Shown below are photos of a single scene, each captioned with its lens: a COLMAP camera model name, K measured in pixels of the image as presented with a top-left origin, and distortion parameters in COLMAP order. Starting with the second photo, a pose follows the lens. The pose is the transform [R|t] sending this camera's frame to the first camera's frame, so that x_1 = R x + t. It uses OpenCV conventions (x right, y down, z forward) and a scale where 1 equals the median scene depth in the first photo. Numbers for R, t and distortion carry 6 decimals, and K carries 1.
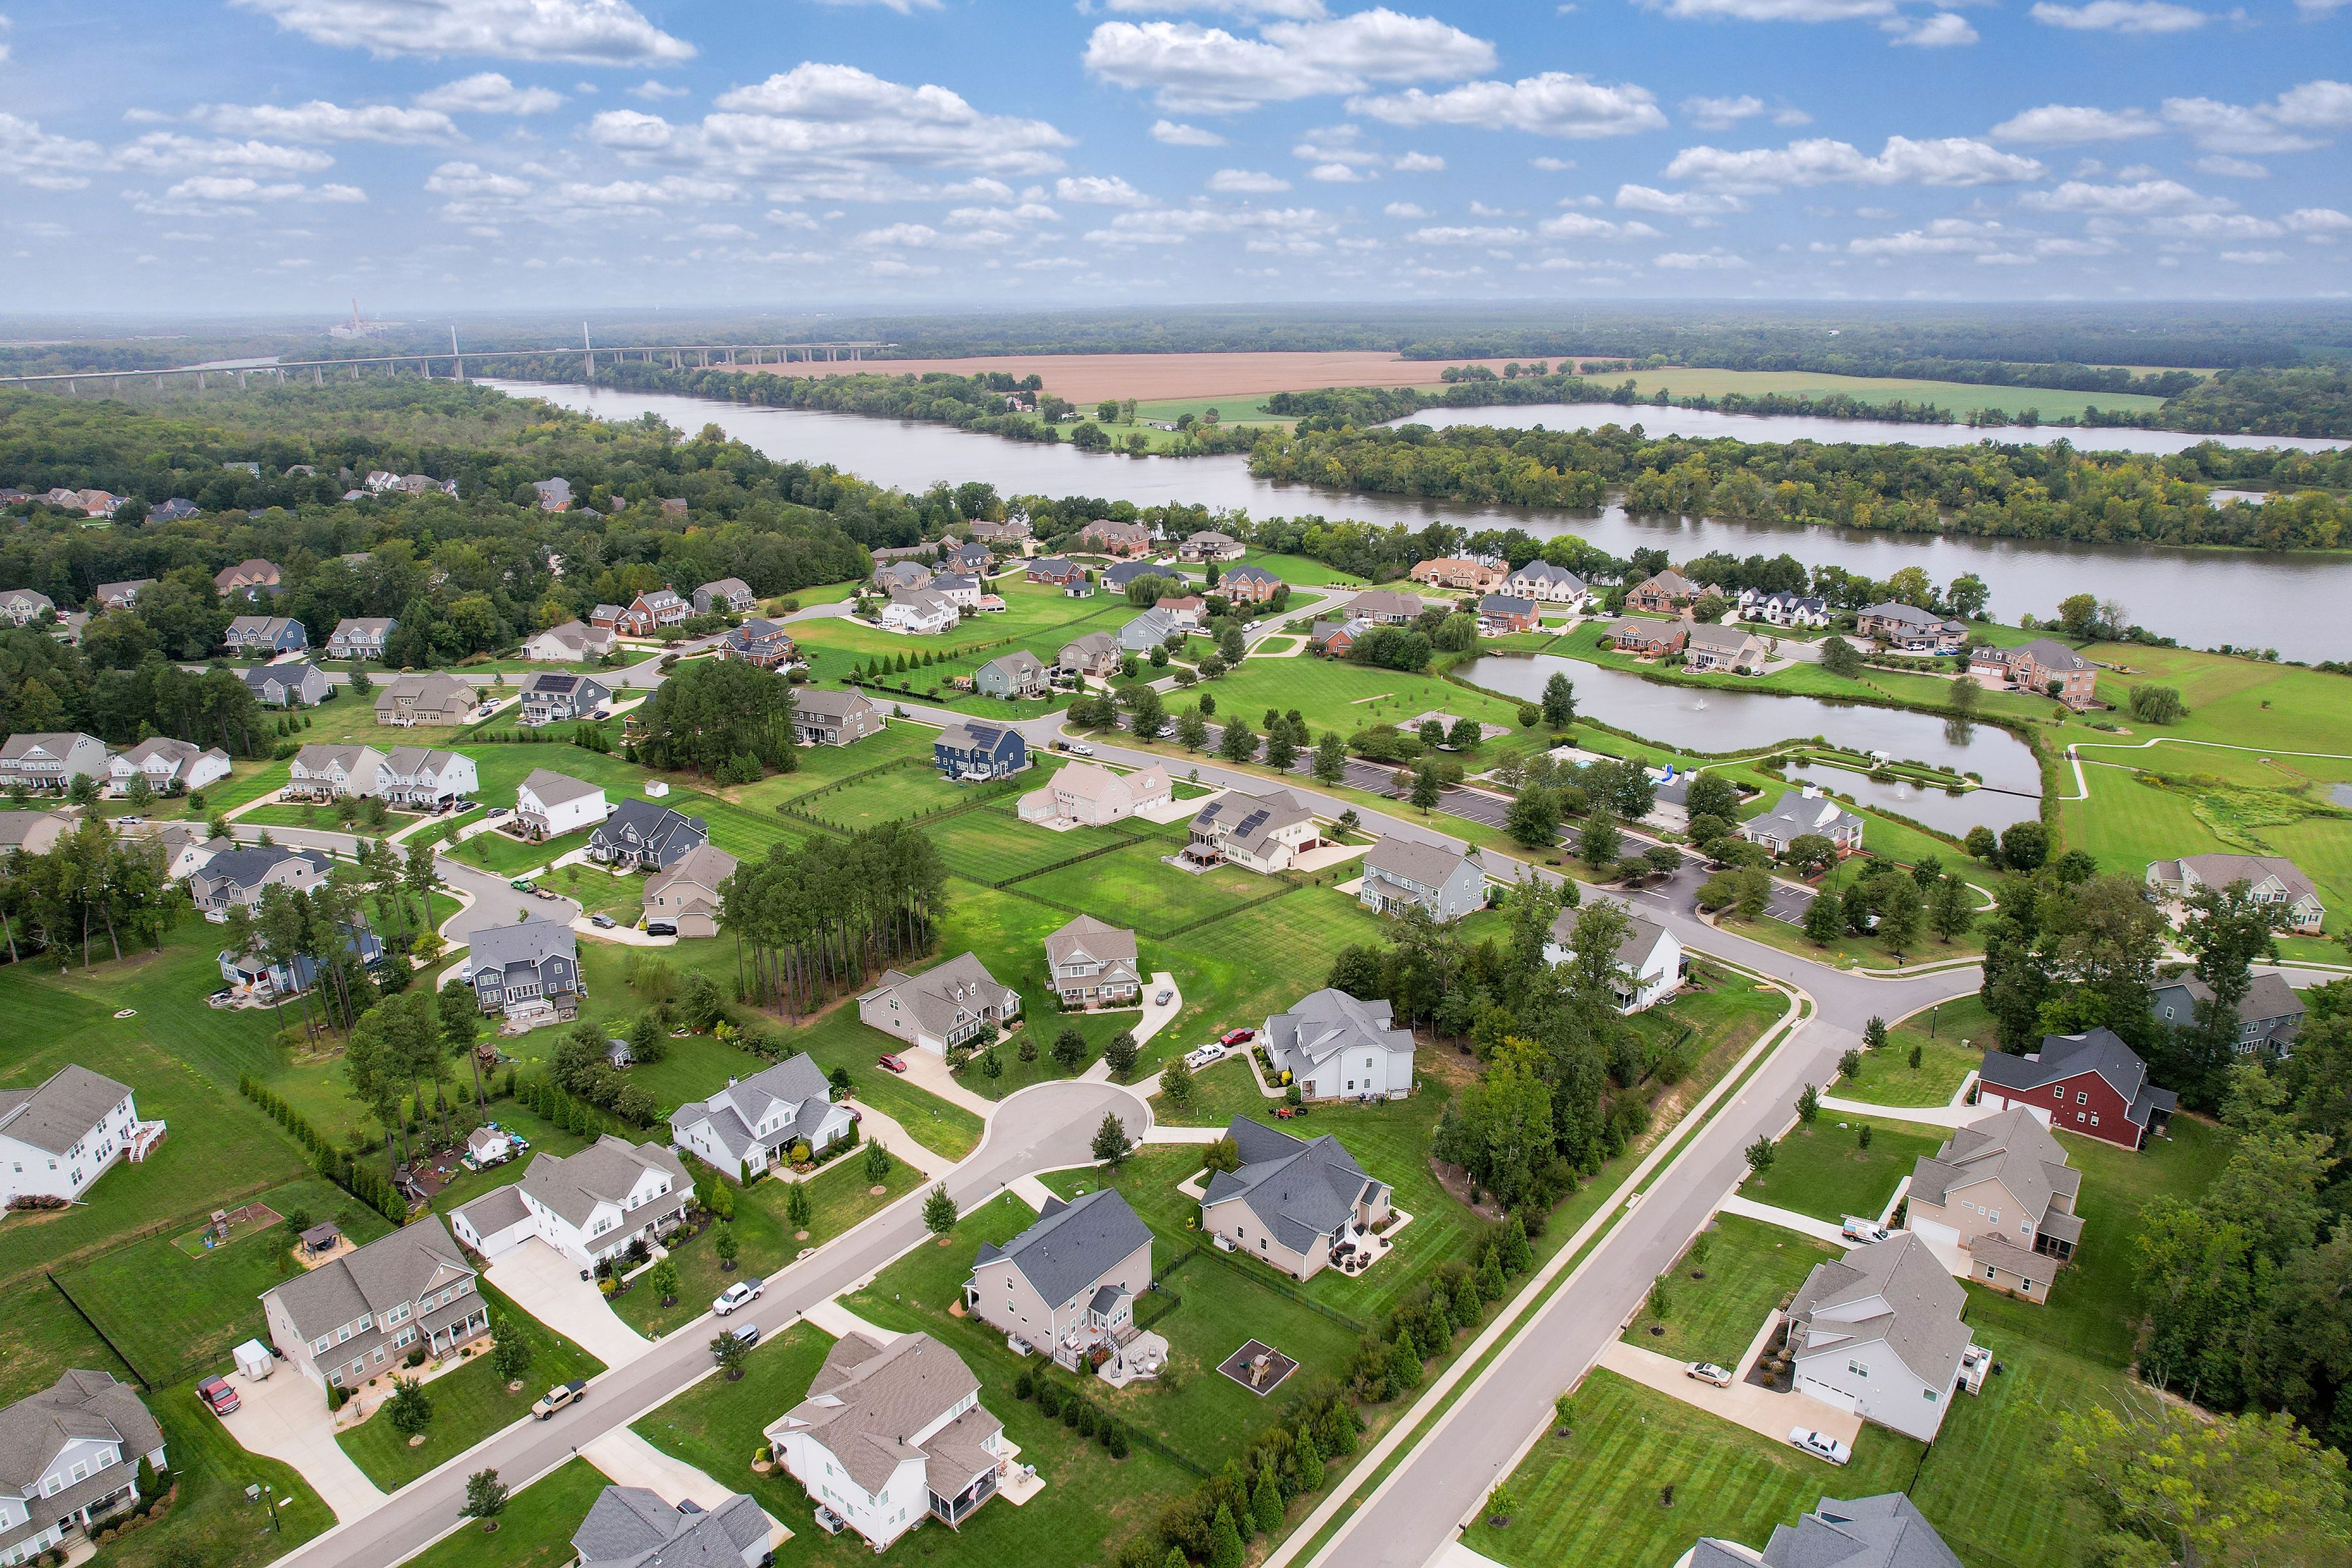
lens RADIAL K [[1507.3, 0, 1186.3], [0, 1507.3, 784.3], [0, 0, 1]] dist [-0.066591, 0.051760]
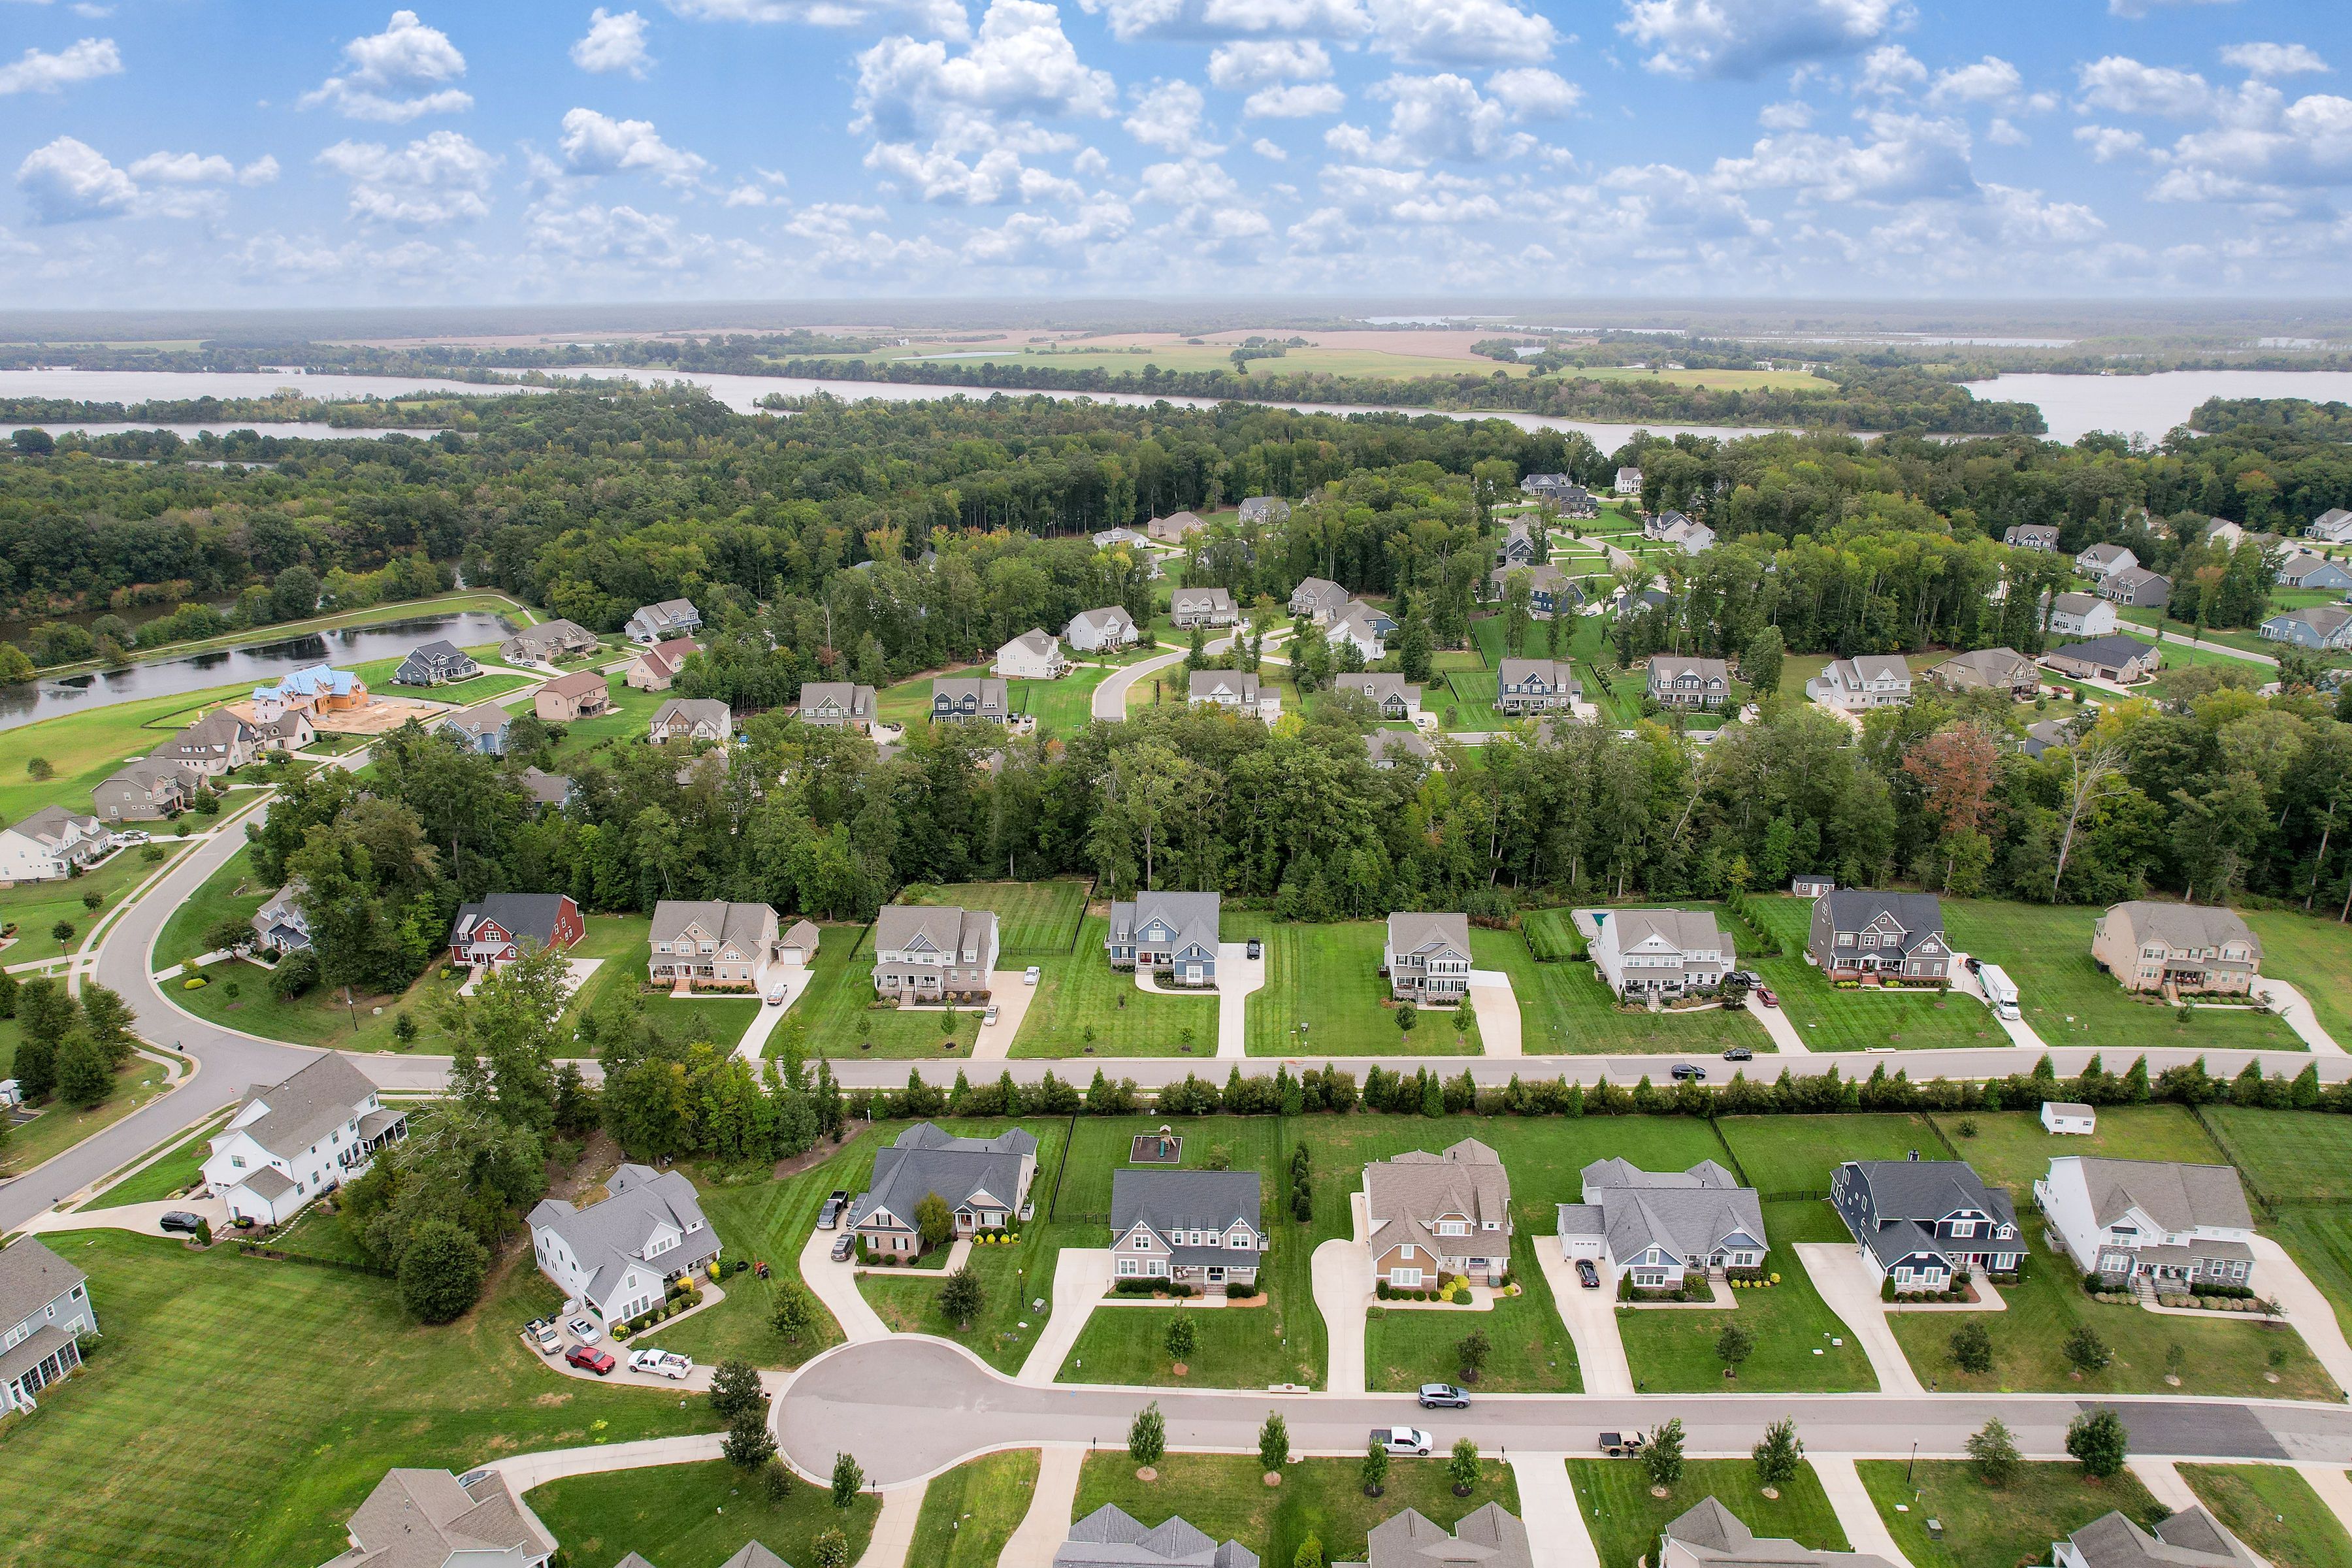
lens RADIAL K [[1507.3, 0, 1186.3], [0, 1507.3, 784.3], [0, 0, 1]] dist [-0.066591, 0.051760]
pose [[-0.585624, -0.244742, 0.772752, -0.694462], [0.262901, 0.844445, 0.466686, -0.357110], [-0.766764, 0.476460, -0.430185, 1.116187]]
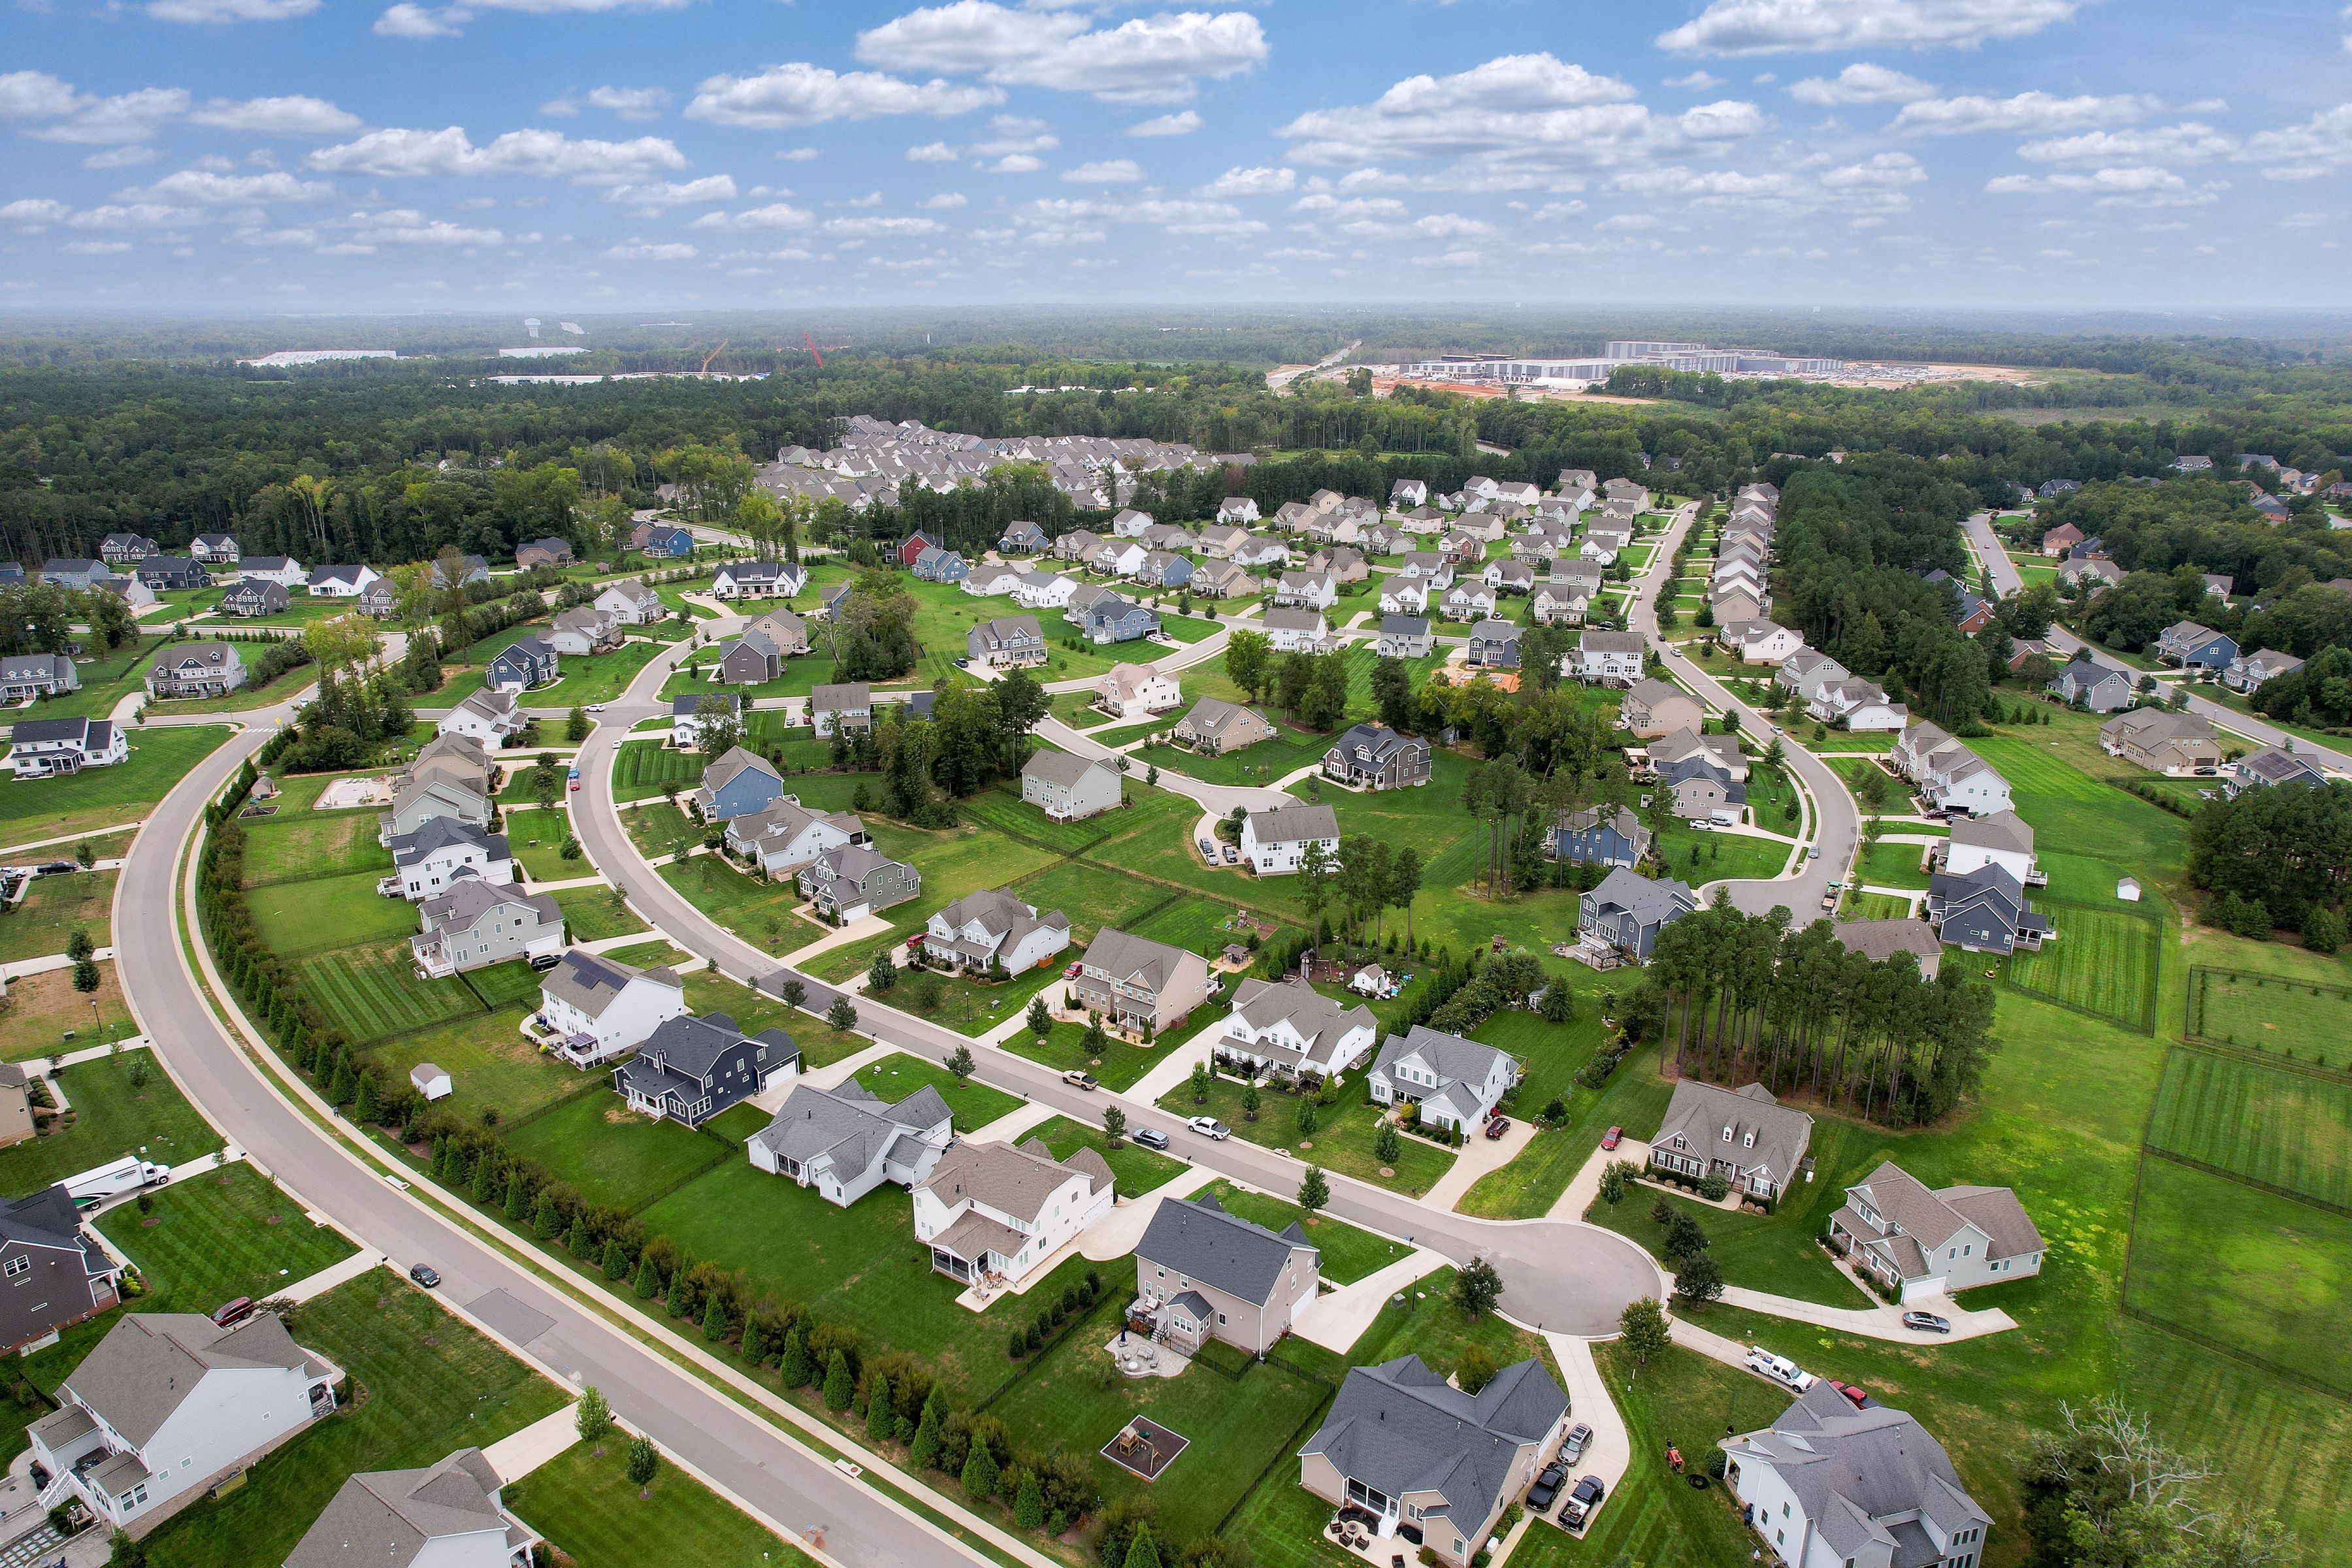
lens RADIAL K [[1507.3, 0, 1186.3], [0, 1507.3, 784.3], [0, 0, 1]] dist [-0.066591, 0.051760]
pose [[0.073667, 0.319195, -0.944821, 0.647737], [-0.314719, 0.906425, 0.281685, -0.206665], [0.946322, 0.276602, 0.167230, 0.614226]]
